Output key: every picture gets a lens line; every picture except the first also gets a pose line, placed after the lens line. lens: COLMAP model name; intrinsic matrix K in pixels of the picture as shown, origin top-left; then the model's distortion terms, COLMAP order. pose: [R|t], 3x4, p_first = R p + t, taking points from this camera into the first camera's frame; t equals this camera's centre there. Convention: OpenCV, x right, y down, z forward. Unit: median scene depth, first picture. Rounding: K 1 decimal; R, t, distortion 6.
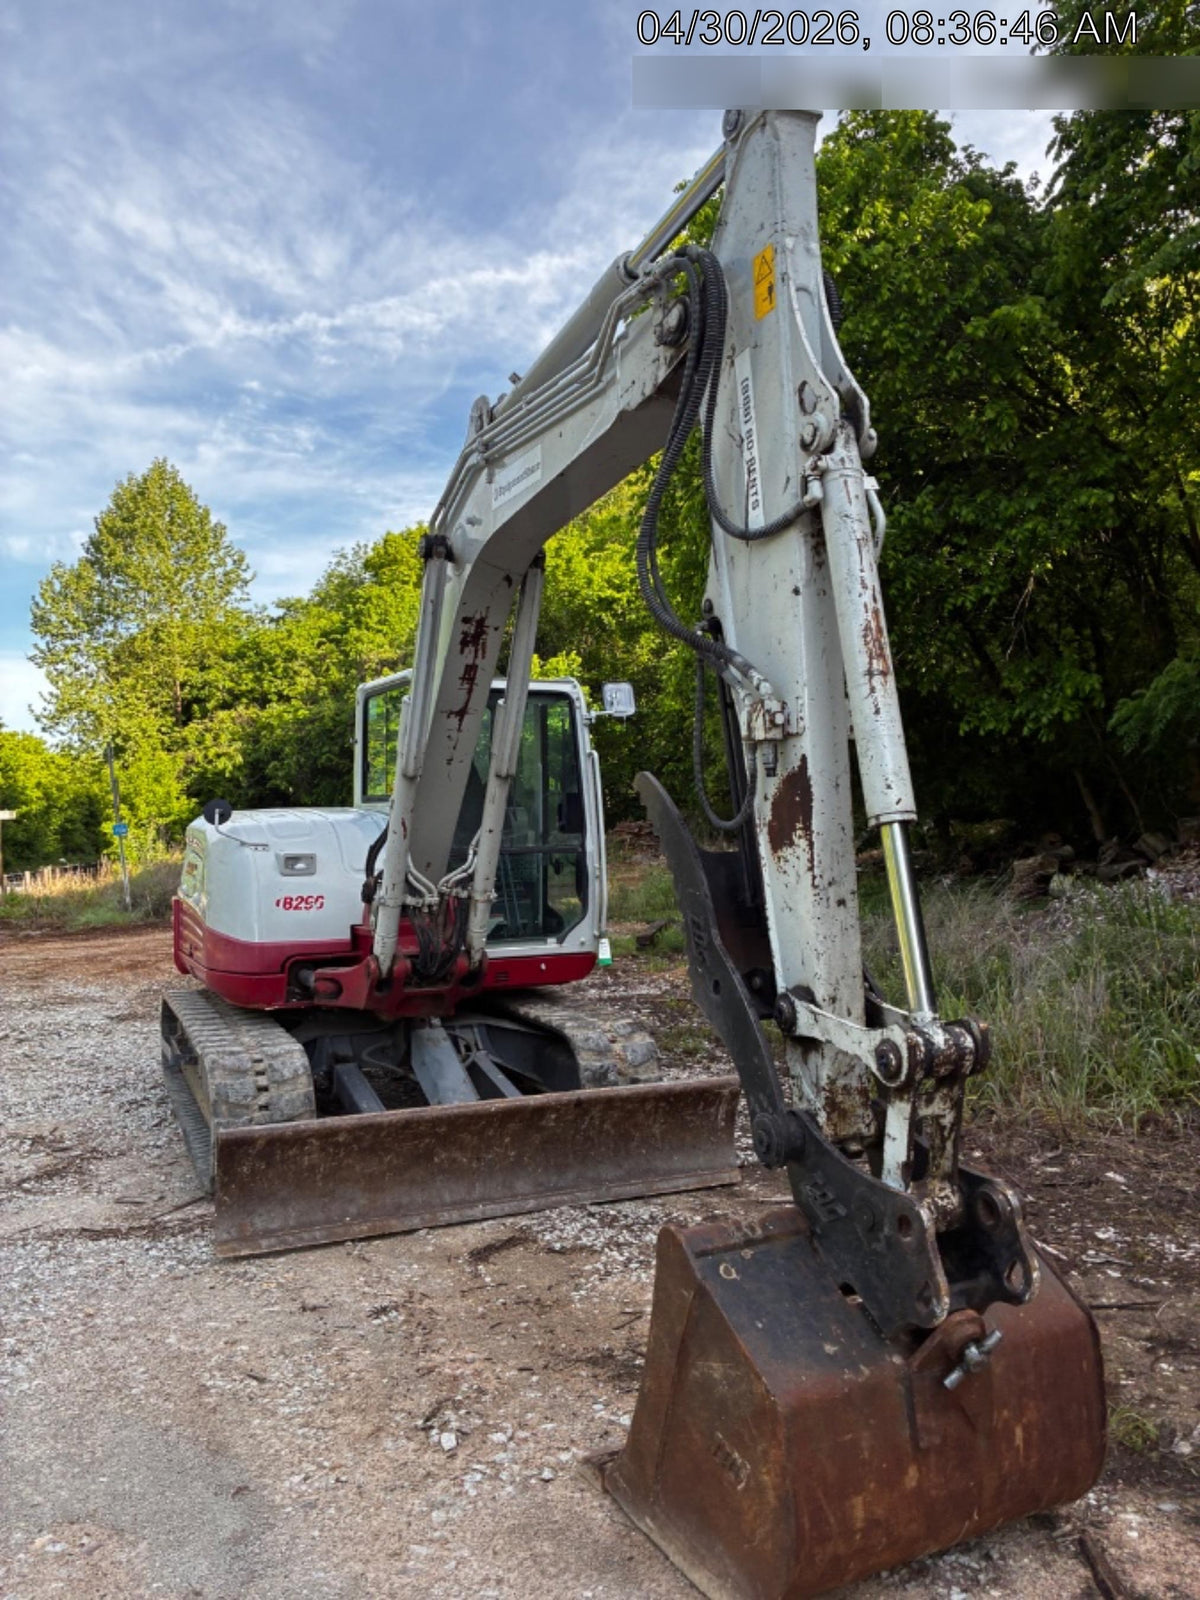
lens RADIAL K [[1260.6, 0, 600.0], [0, 1260.6, 800.0], [0, 0, 1]] dist [0.135434, -0.124650]
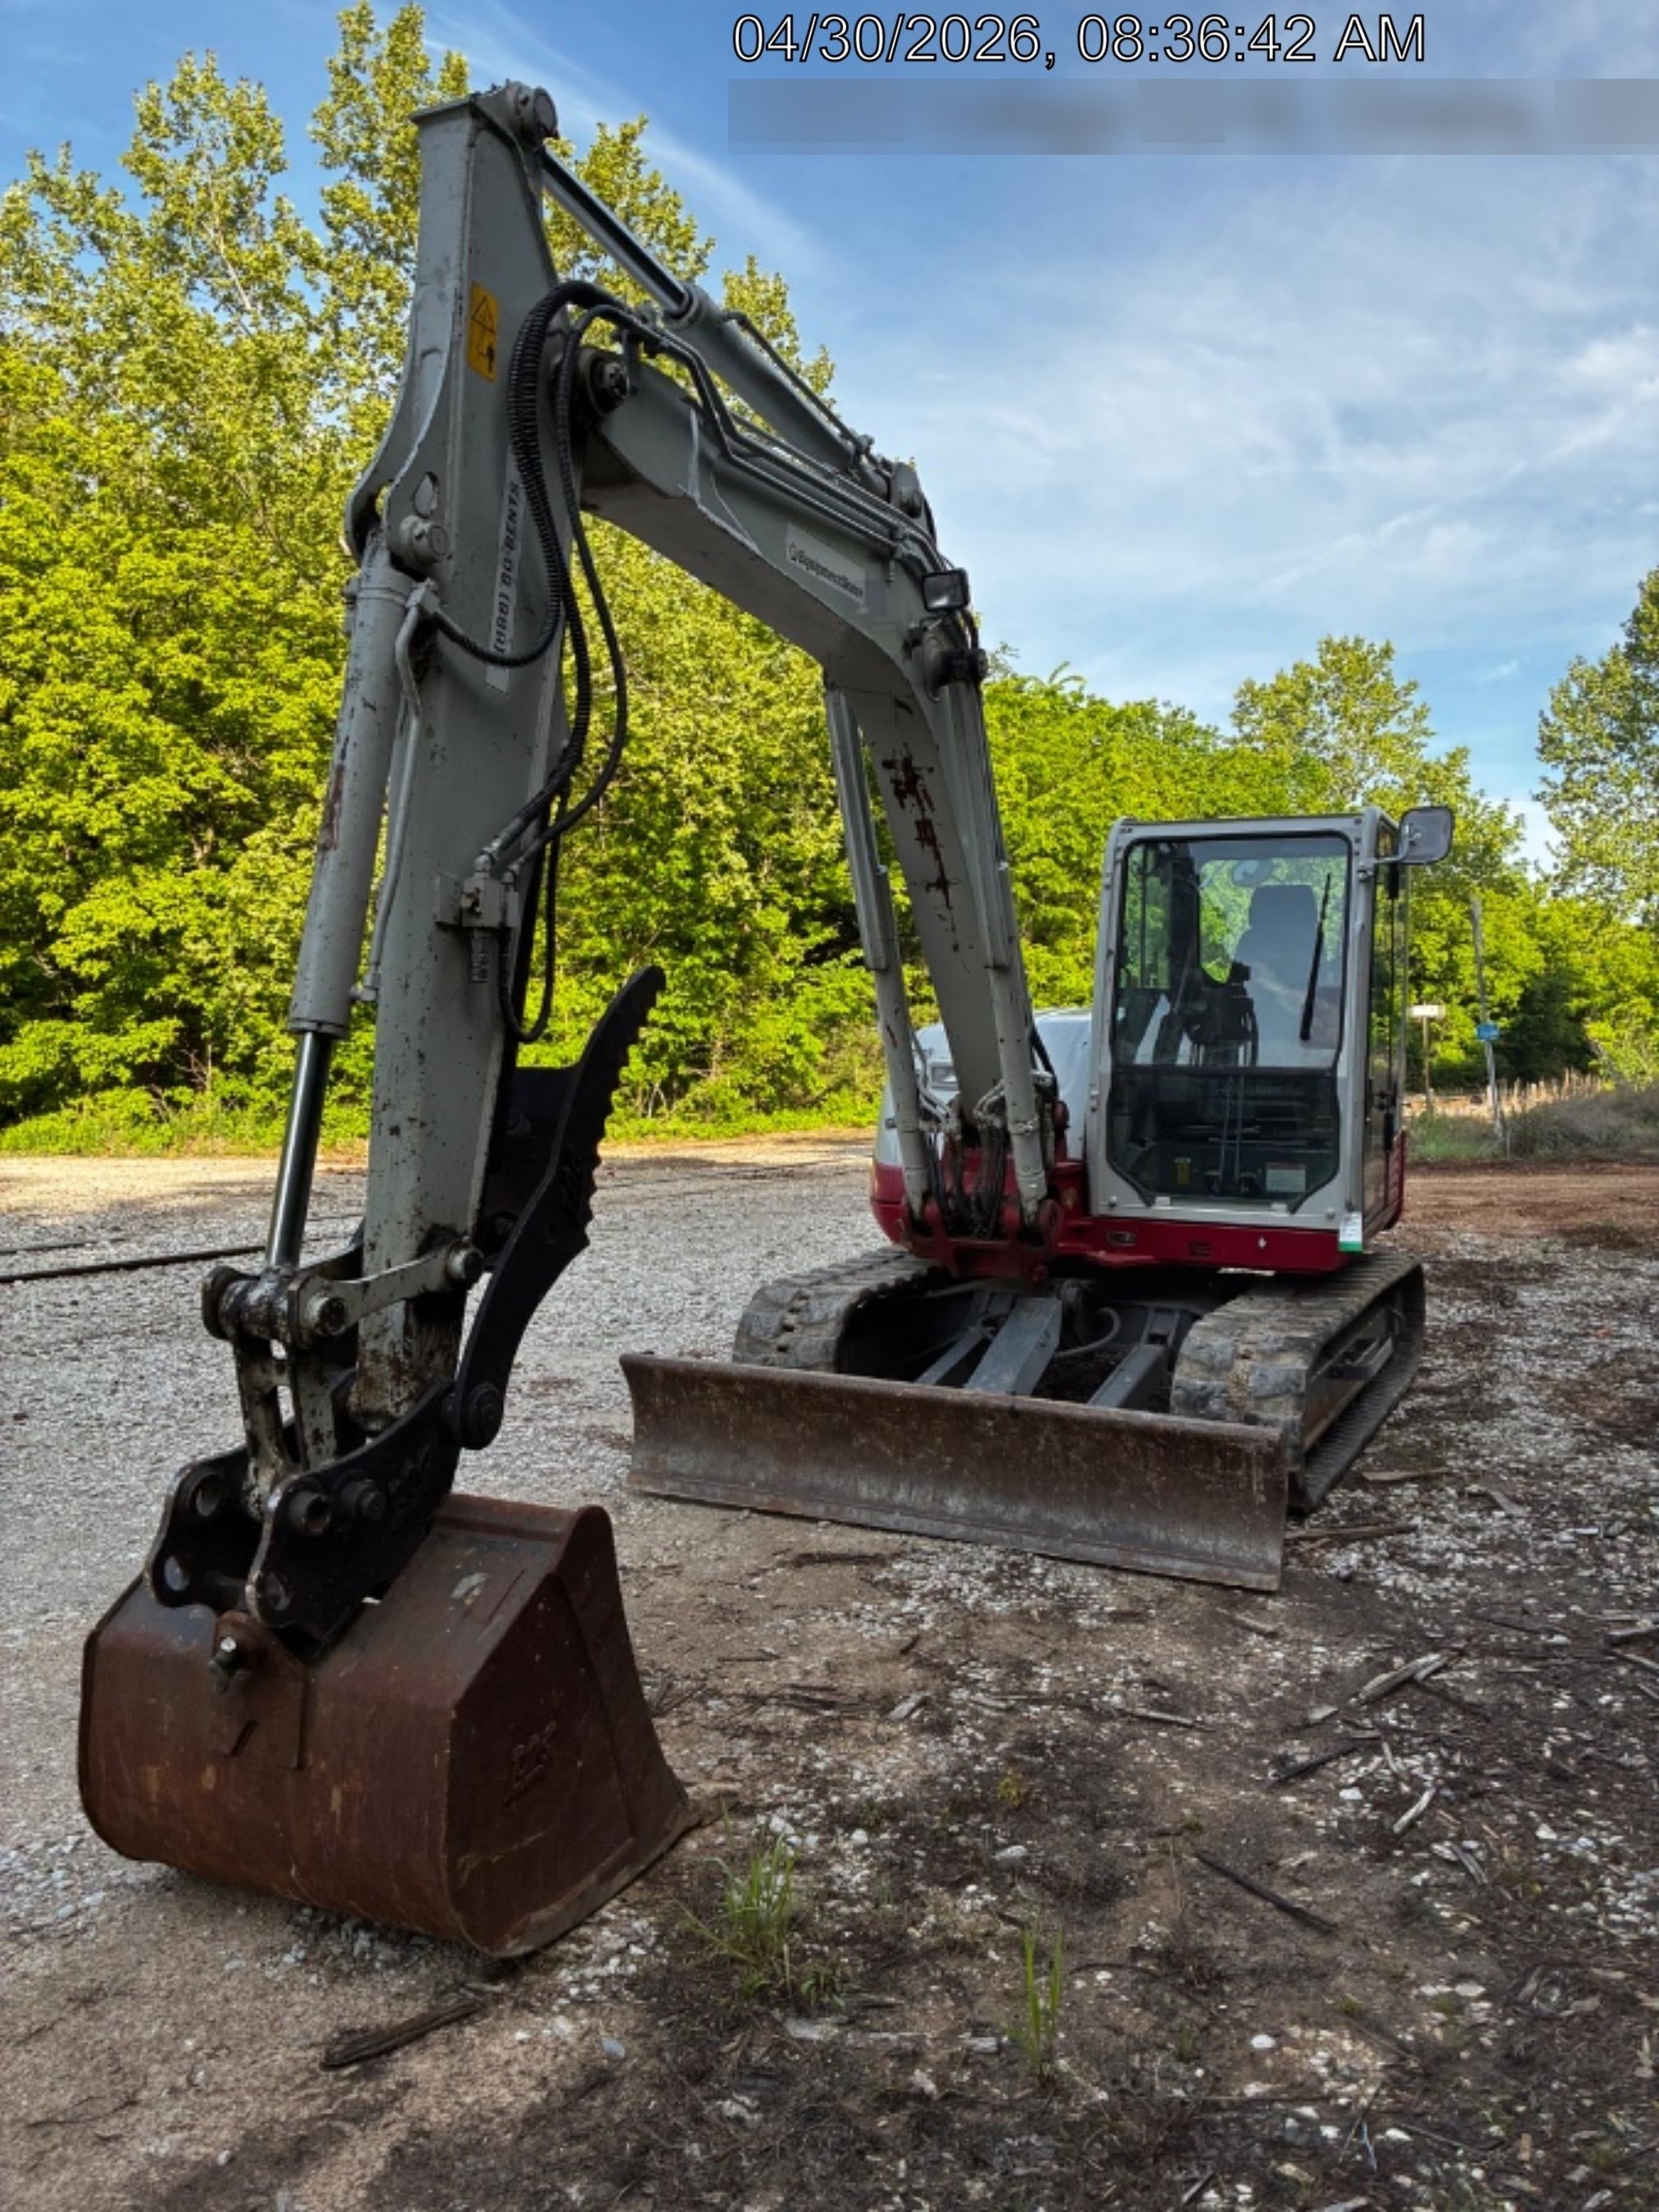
lens RADIAL K [[1742.8, 0, 829.5], [0, 1742.8, 1106.0], [0, 0, 1]] dist [0.135434, -0.124650]
pose [[0.606594, 0.051390, -0.793349, 0.702523], [0.001277, 0.997844, 0.065612, -0.005415], [0.795011, -0.040813, 0.605220, 0.304173]]
